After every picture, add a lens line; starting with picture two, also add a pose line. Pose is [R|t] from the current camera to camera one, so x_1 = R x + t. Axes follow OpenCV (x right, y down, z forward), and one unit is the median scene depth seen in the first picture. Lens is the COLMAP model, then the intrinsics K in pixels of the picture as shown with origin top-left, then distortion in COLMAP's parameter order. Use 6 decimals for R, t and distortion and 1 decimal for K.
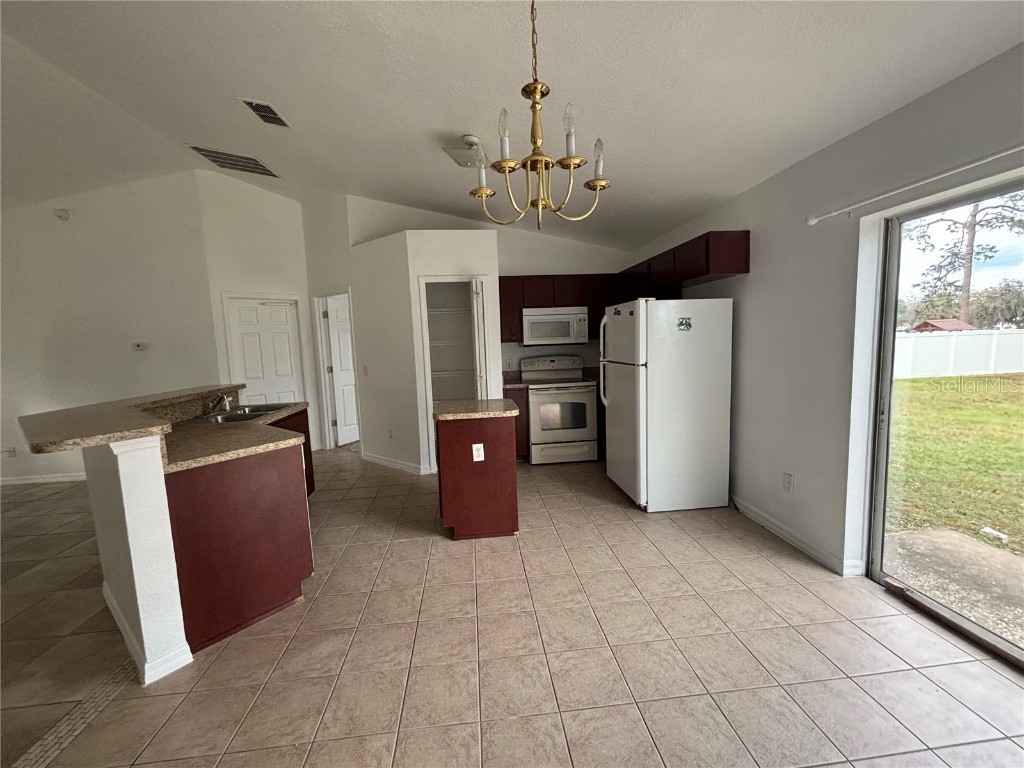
lens RADIAL K [[412.5, 0, 512.3], [0, 412.5, 380.4], [0, 0, 1]] dist [0.003073, 0.000413]
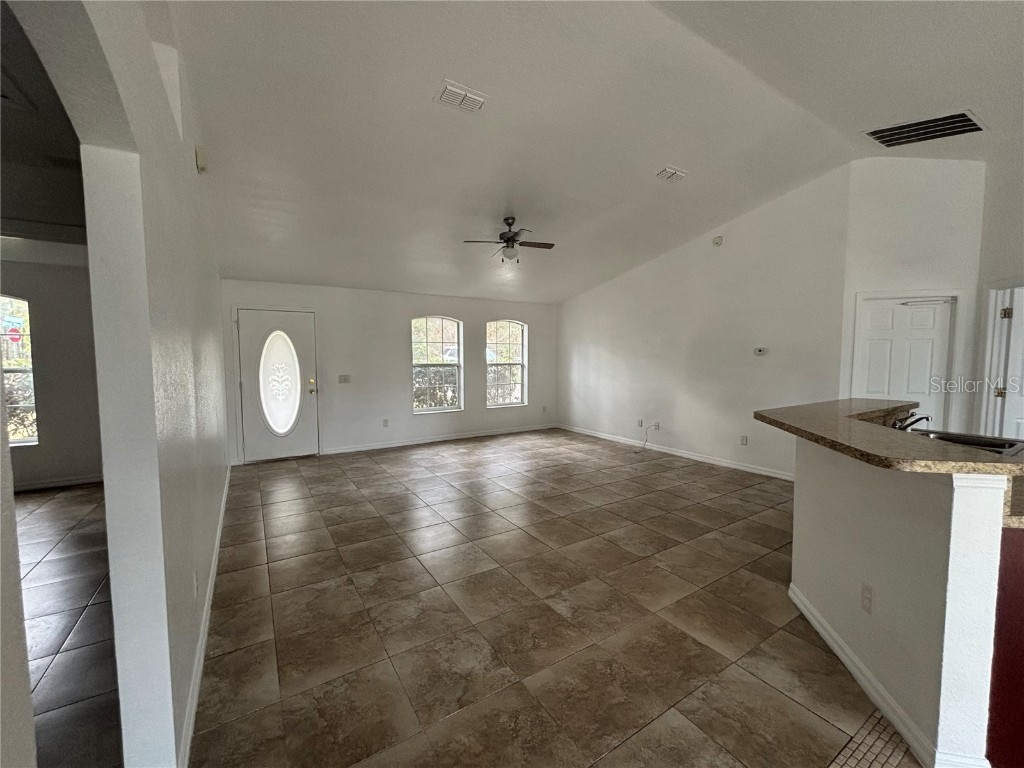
lens RADIAL K [[412.5, 0, 512.3], [0, 412.5, 380.4], [0, 0, 1]] dist [0.003073, 0.000413]
pose [[0.458059, 0.092029, -0.884145, -0.310790], [-0.107195, 0.993087, 0.047832, 0.012138], [0.882435, 0.072866, 0.464758, -0.071406]]
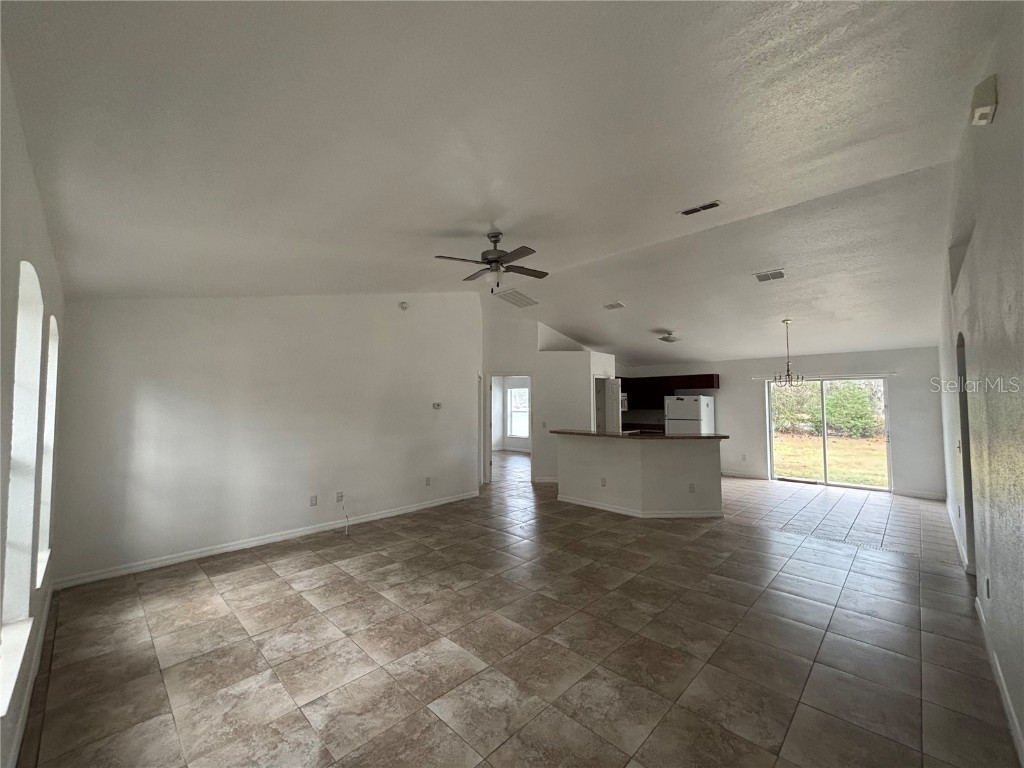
lens RADIAL K [[412.5, 0, 512.3], [0, 412.5, 380.4], [0, 0, 1]] dist [0.003073, 0.000413]
pose [[0.764498, 0.070759, 0.640731, -1.984993], [0.037353, 0.987425, -0.153615, 0.063970], [-0.643543, 0.141372, 0.752241, -0.221525]]
